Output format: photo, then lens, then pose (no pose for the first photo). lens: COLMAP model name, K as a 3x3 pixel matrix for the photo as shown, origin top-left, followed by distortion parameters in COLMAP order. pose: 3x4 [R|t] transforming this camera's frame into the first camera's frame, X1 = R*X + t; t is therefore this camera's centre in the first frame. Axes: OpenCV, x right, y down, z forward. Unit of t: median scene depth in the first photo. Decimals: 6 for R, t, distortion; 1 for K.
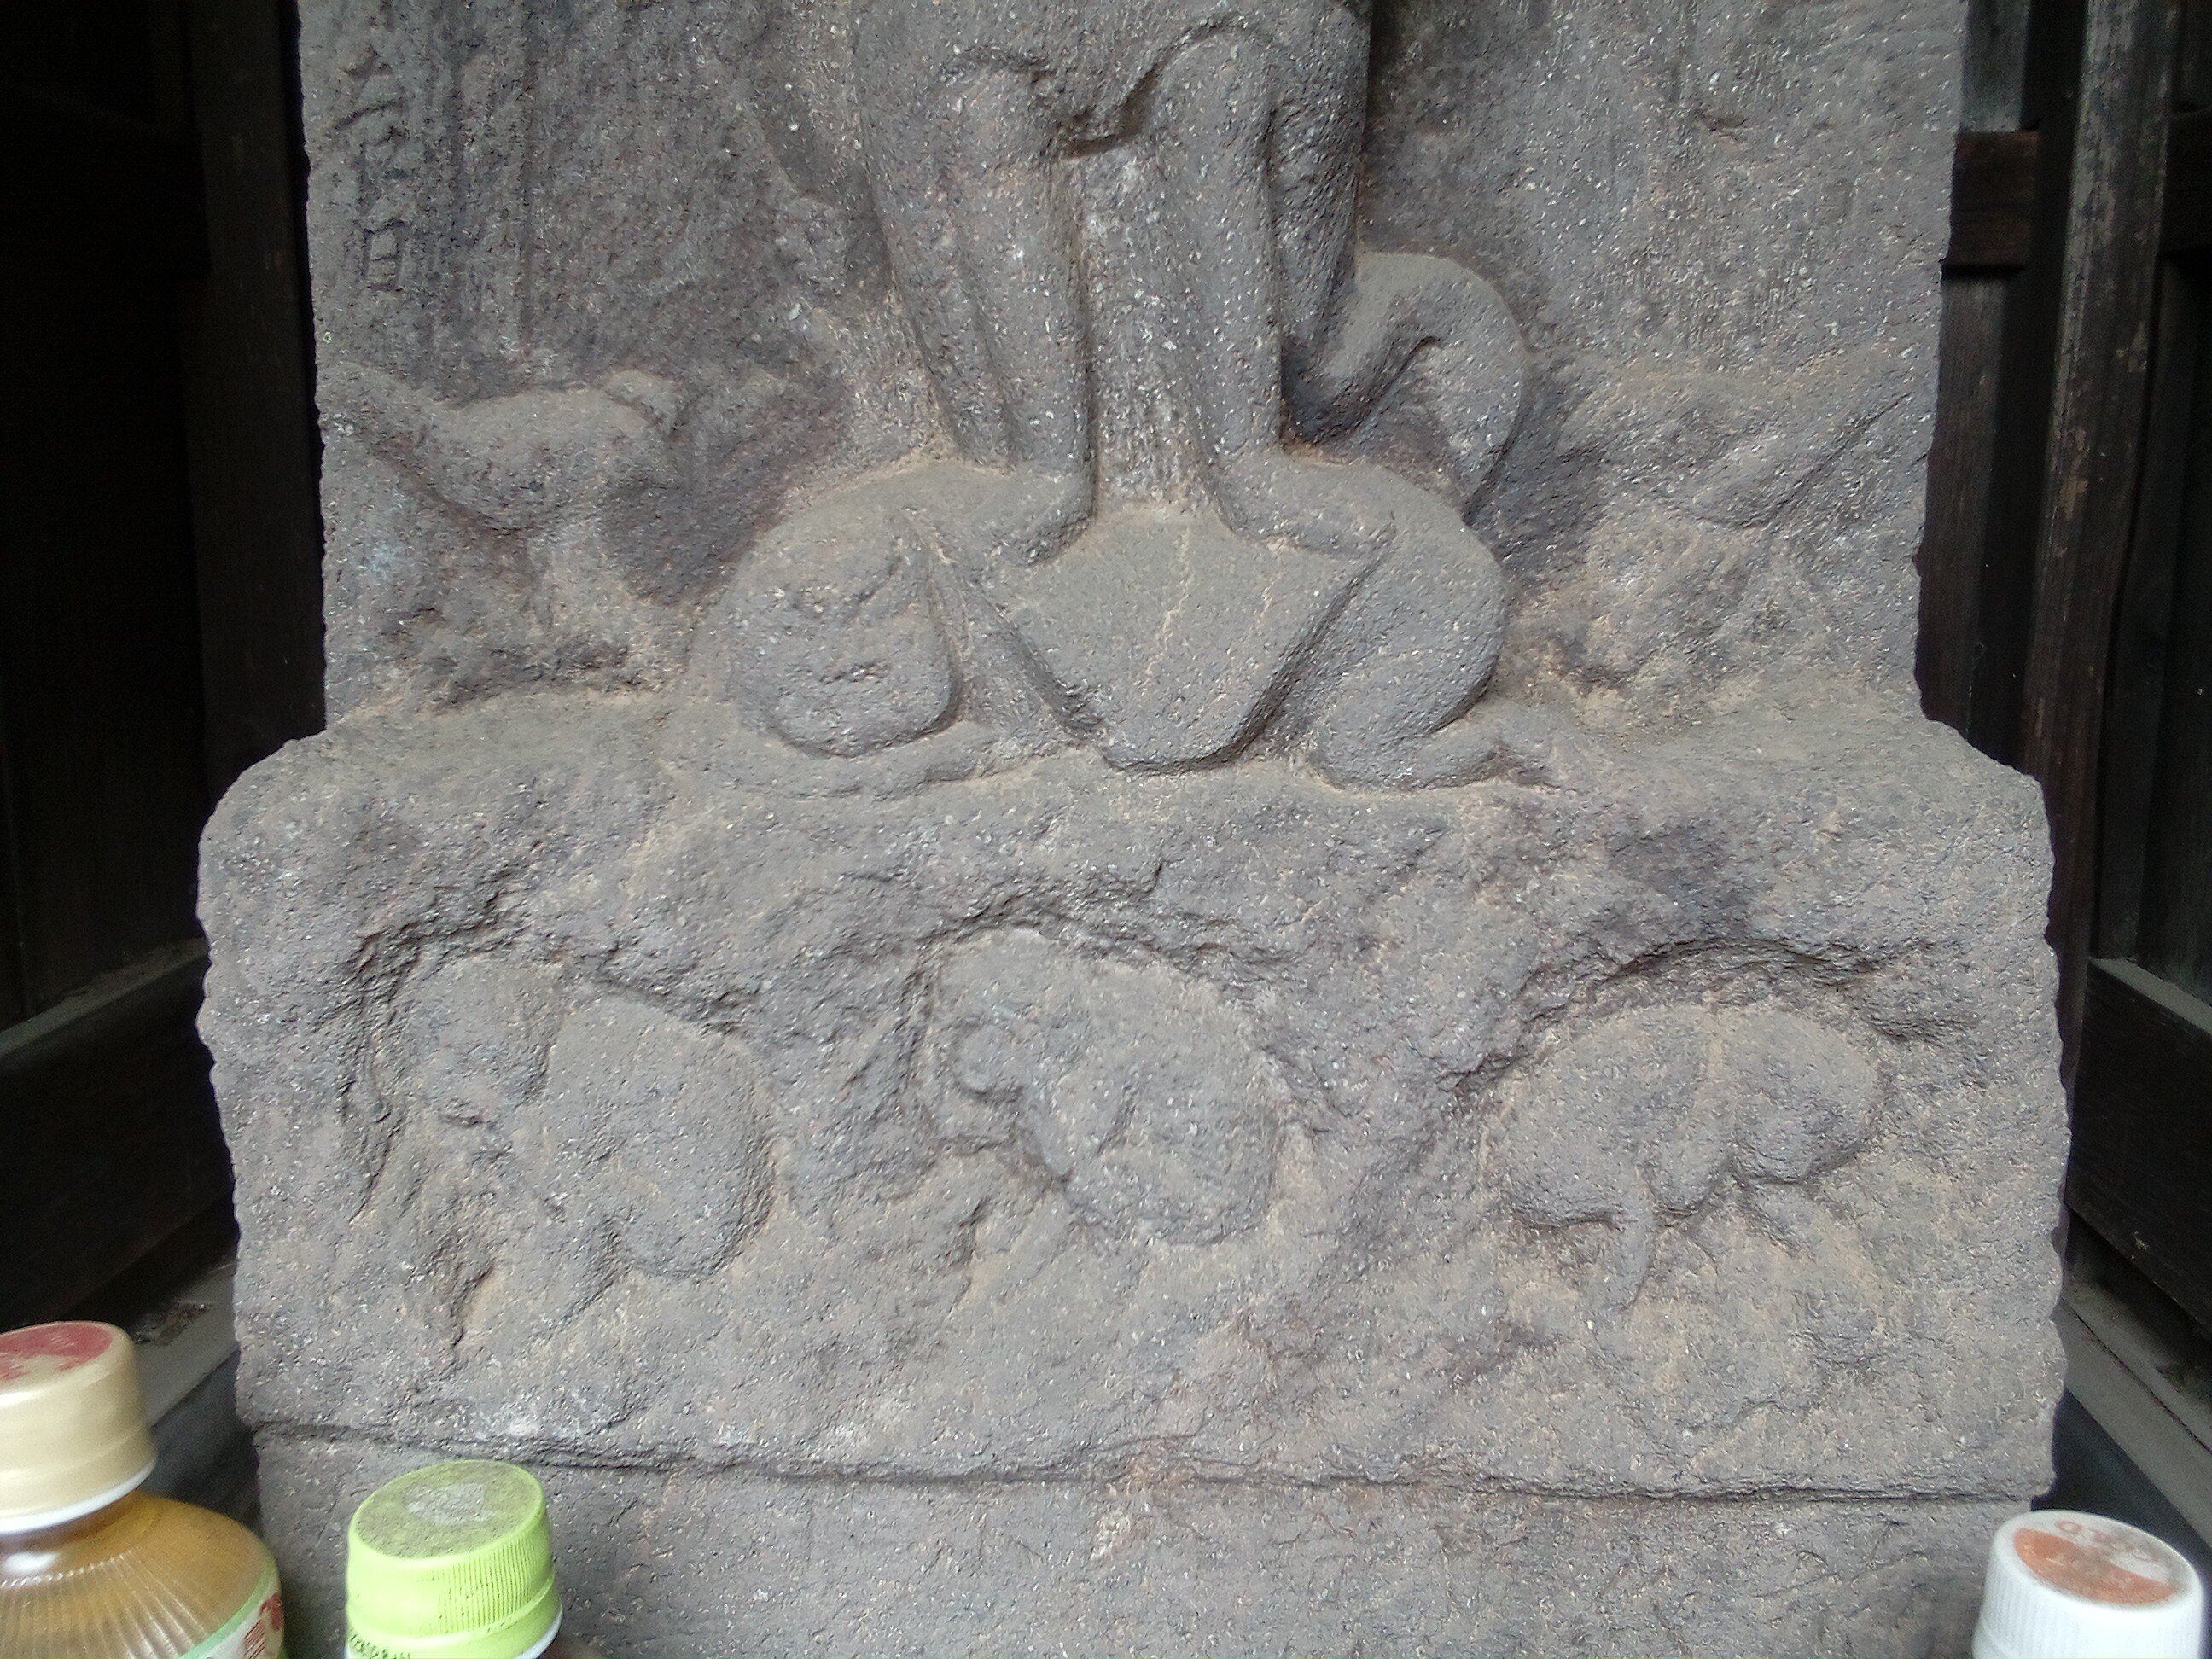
lens RADIAL K [[1849.0, 0, 1098.4], [0, 1849.0, 844.9], [0, 0, 1]] dist [0.046781, -0.078670]
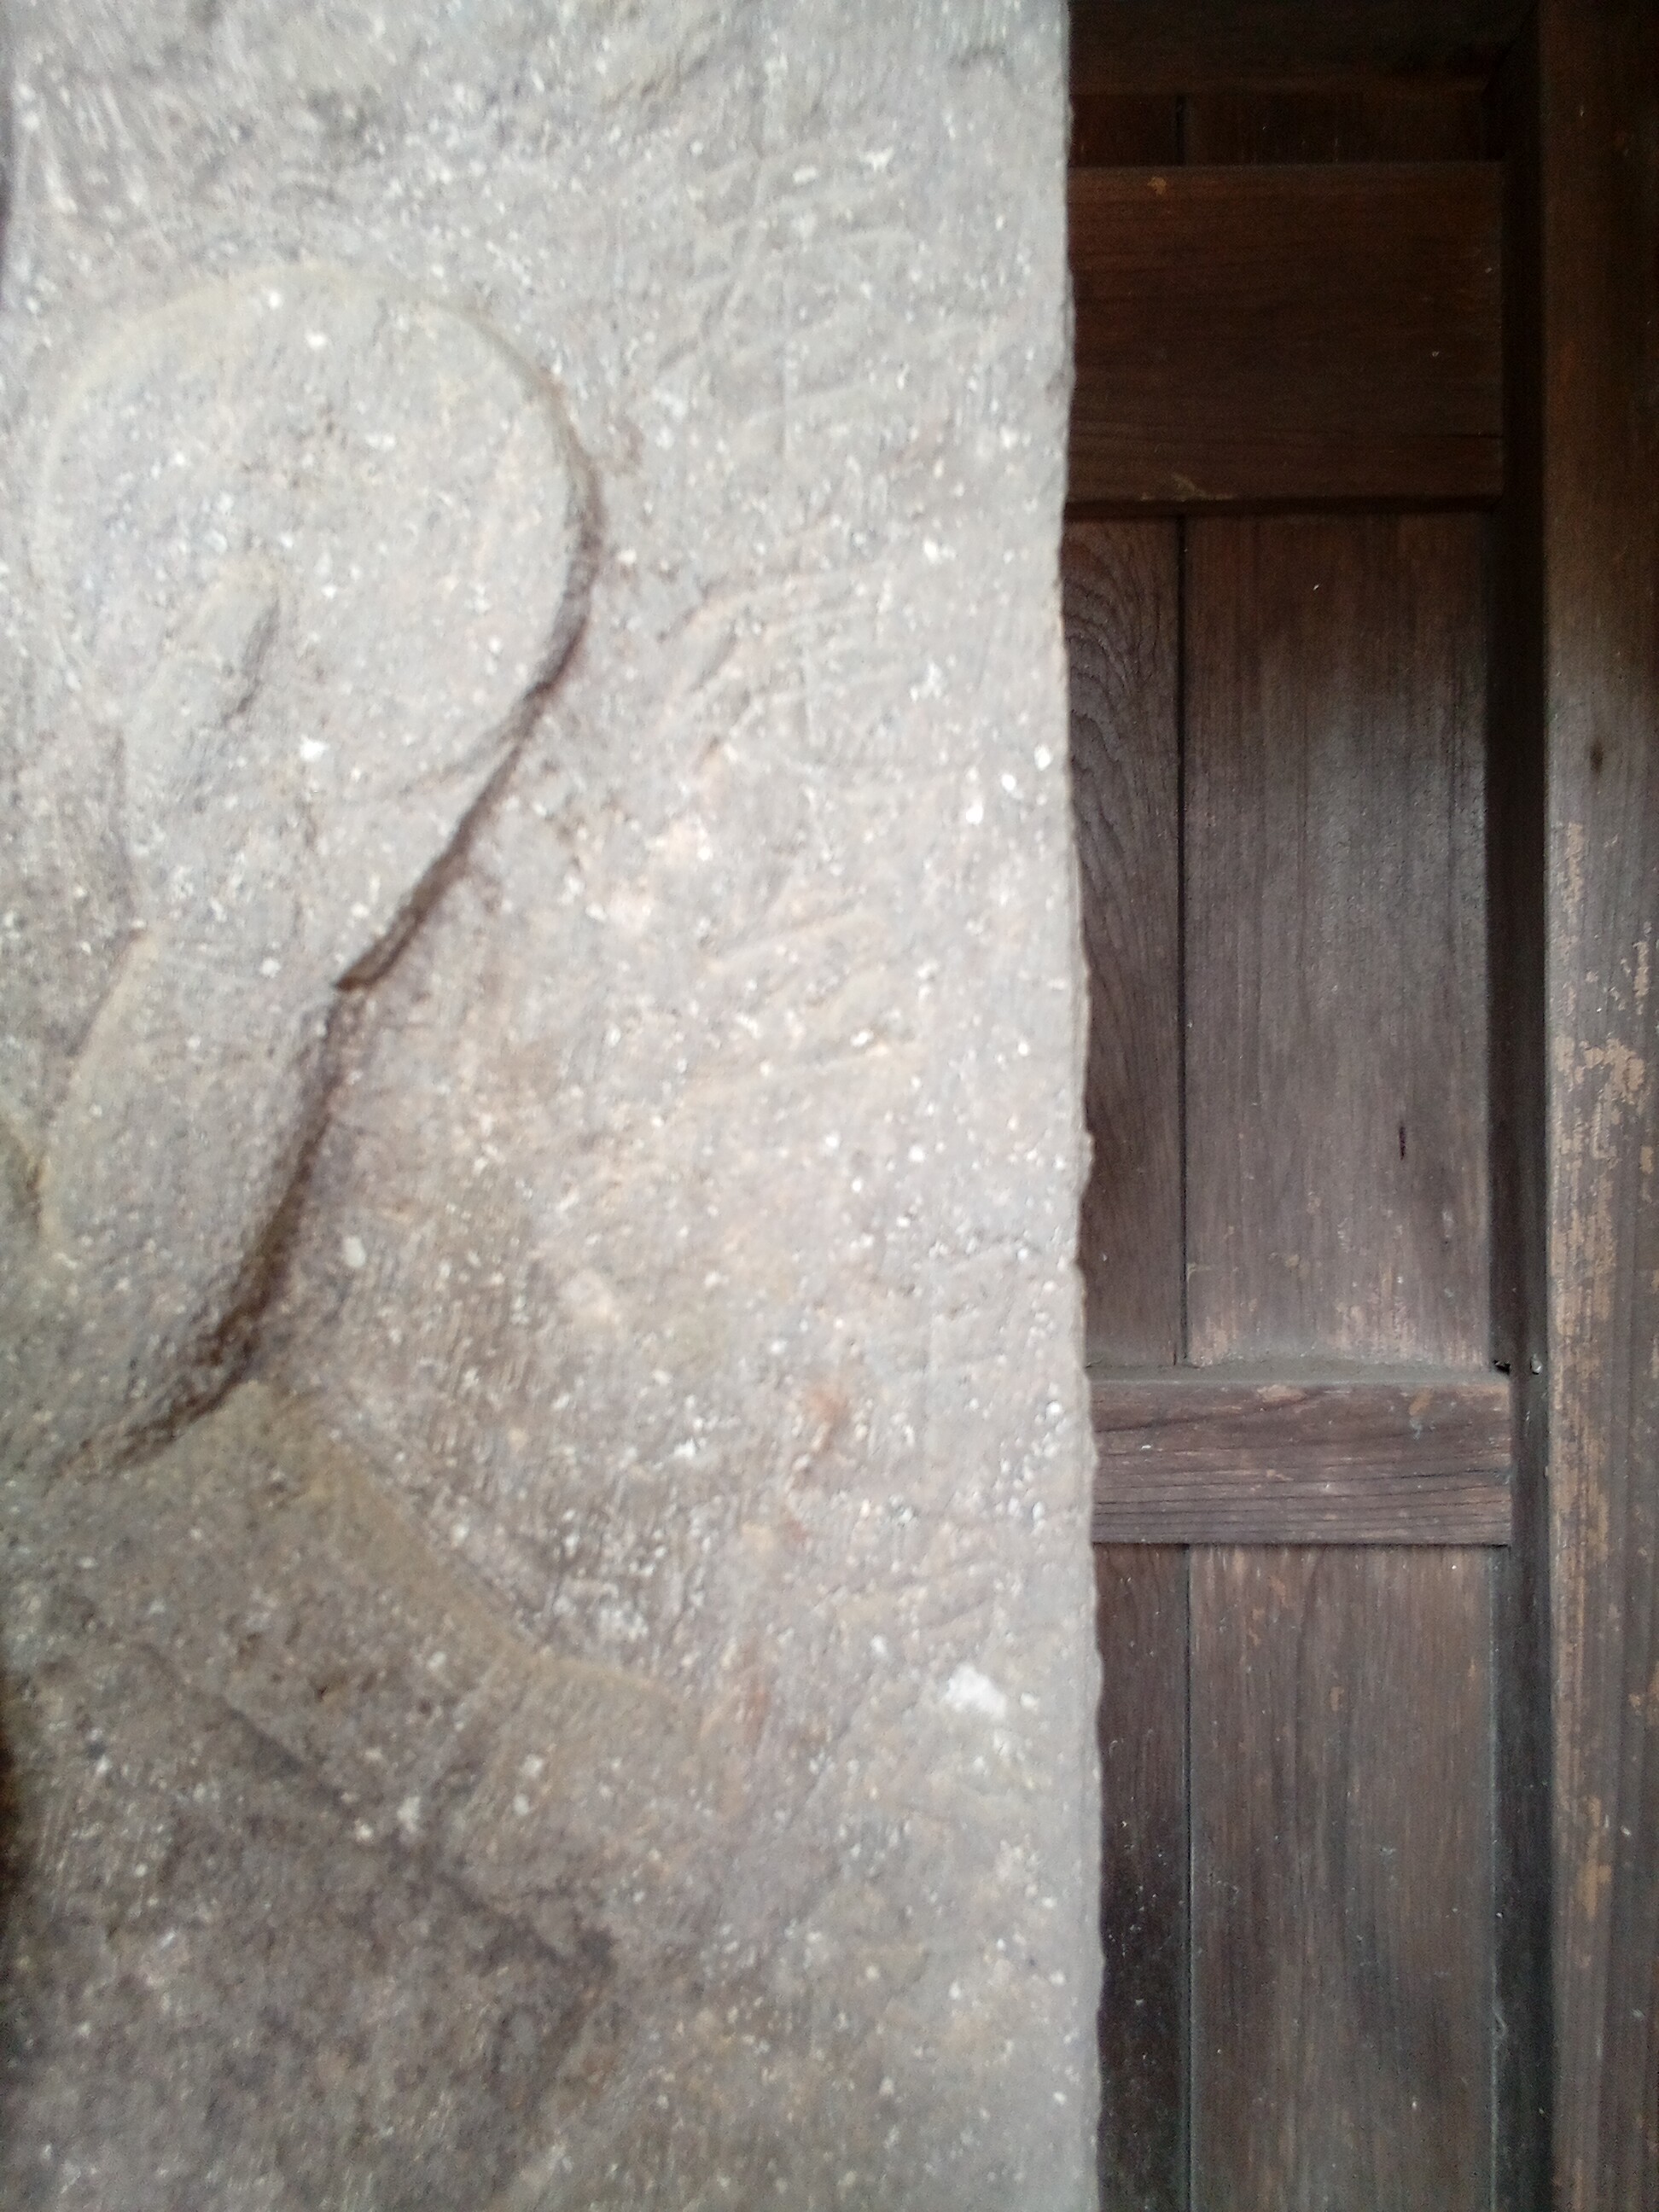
lens RADIAL K [[1849.0, 0, 817.7], [0, 1849.0, 1107.2], [0, 0, 1]] dist [0.046781, -0.078670]
pose [[0.999290, -0.007037, 0.037011, 0.386858], [0.014079, 0.980976, -0.193618, -0.738277], [-0.034945, 0.194002, 0.980379, 0.447734]]
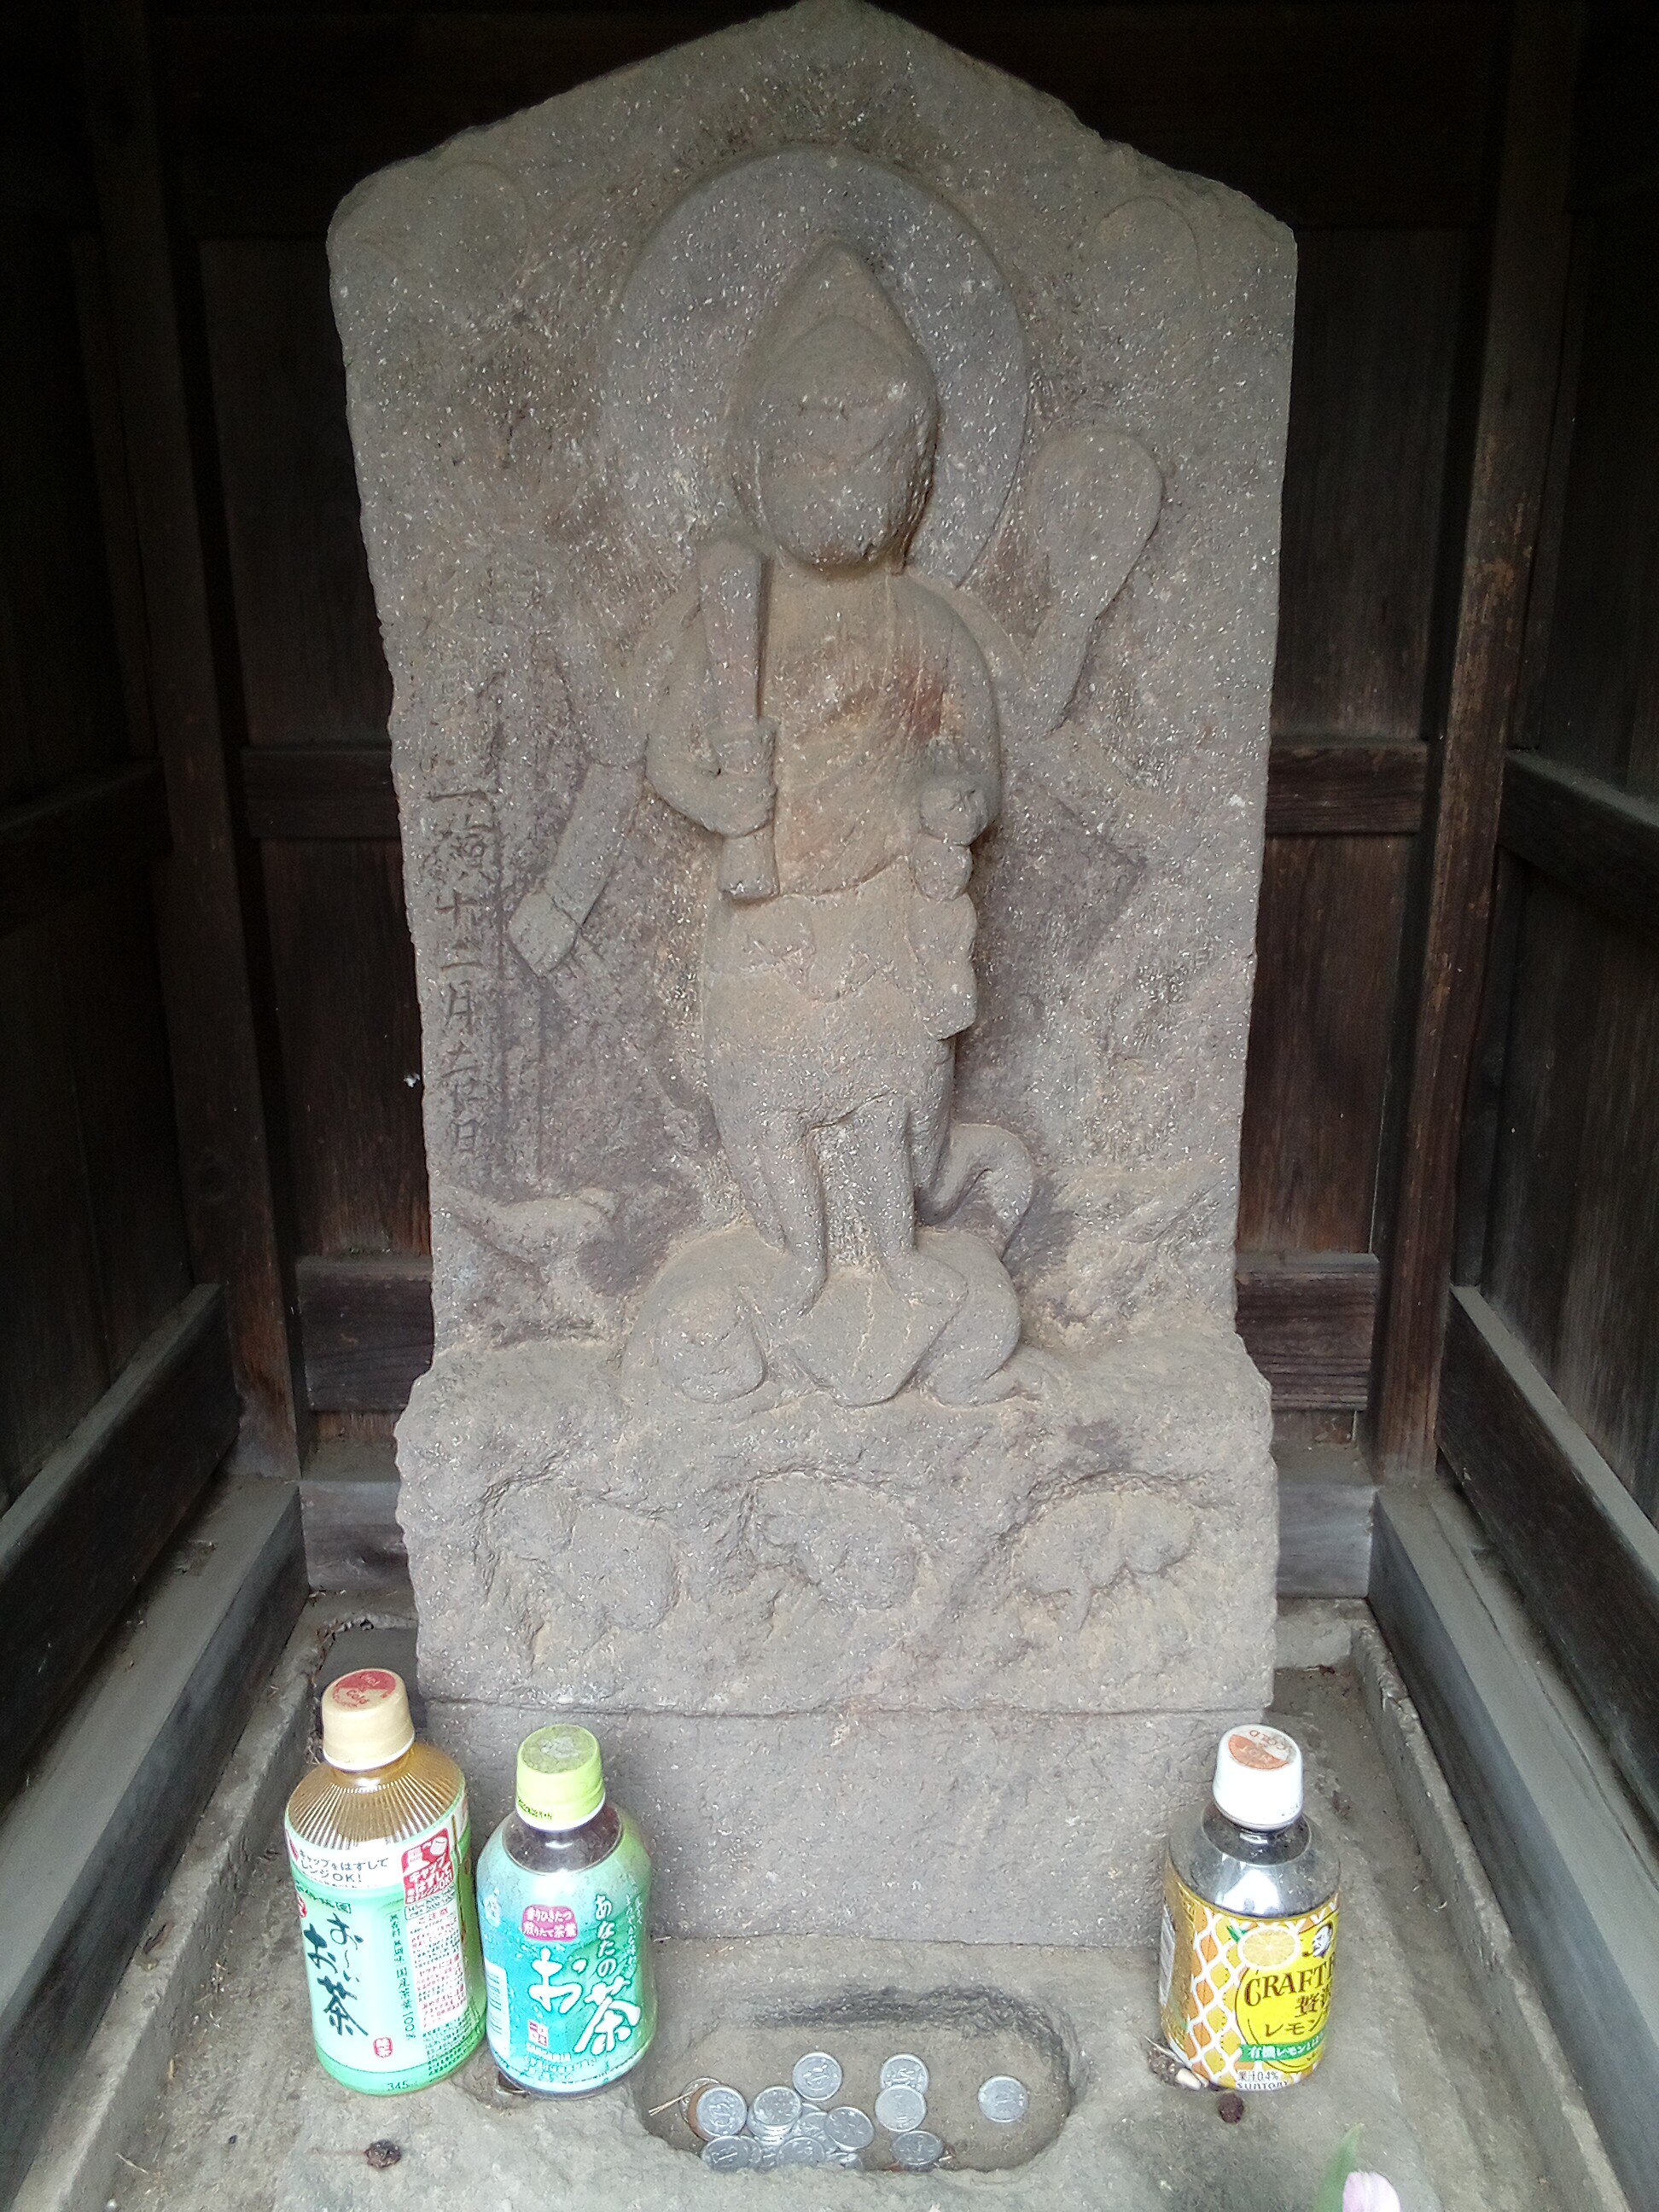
lens RADIAL K [[1849.0, 0, 830.6], [0, 1849.0, 1116.7], [0, 0, 1]] dist [0.046781, -0.078670]
pose [[0.998916, -0.021277, 0.041392, -0.077542], [0.015932, 0.991977, 0.125412, -0.599622], [-0.043728, -0.124617, 0.991241, -1.020483]]
